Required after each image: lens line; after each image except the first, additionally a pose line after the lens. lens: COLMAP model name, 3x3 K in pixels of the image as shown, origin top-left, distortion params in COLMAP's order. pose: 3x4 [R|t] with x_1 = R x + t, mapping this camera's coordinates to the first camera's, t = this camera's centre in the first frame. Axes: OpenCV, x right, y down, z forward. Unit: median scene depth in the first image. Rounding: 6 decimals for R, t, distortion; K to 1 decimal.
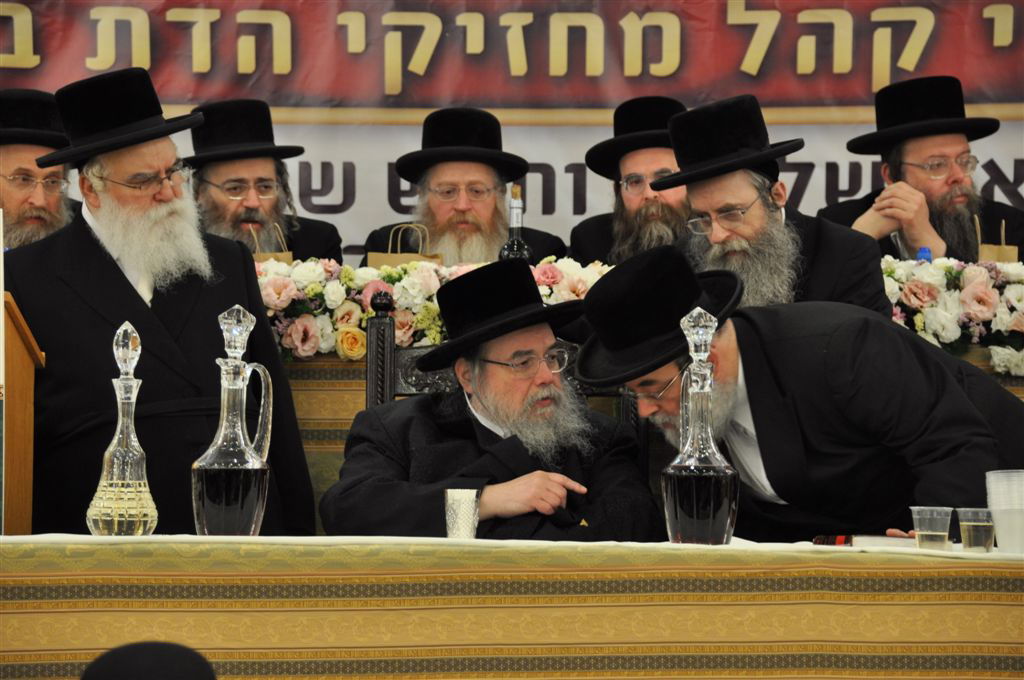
lens RADIAL K [[5265.1, 0, 512.1], [0, 5265.1, 342.0], [0, 0, 1]] dist [3.732095, 0.000000]
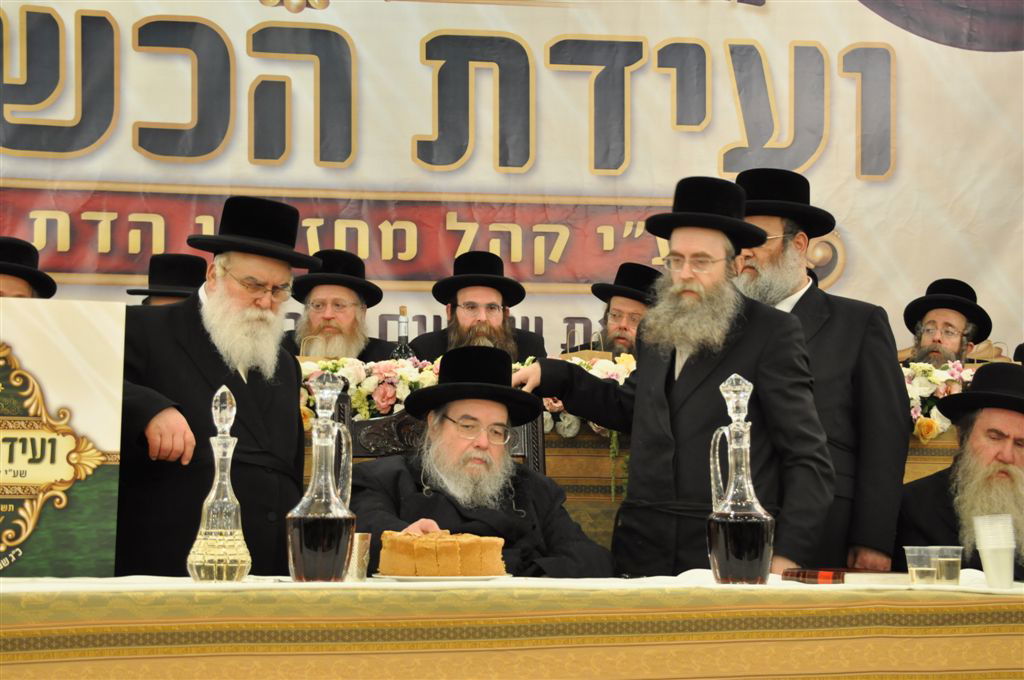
lens RADIAL K [[1982.1, 0, 512.6], [0, 1982.1, 348.0], [0, 0, 1]] dist [0.434113, 0.000000]
pose [[0.971913, 0.010278, 0.235117, -0.113081], [0.002137, 0.998619, -0.052488, 0.010435], [-0.235332, 0.051516, 0.970549, 0.592810]]
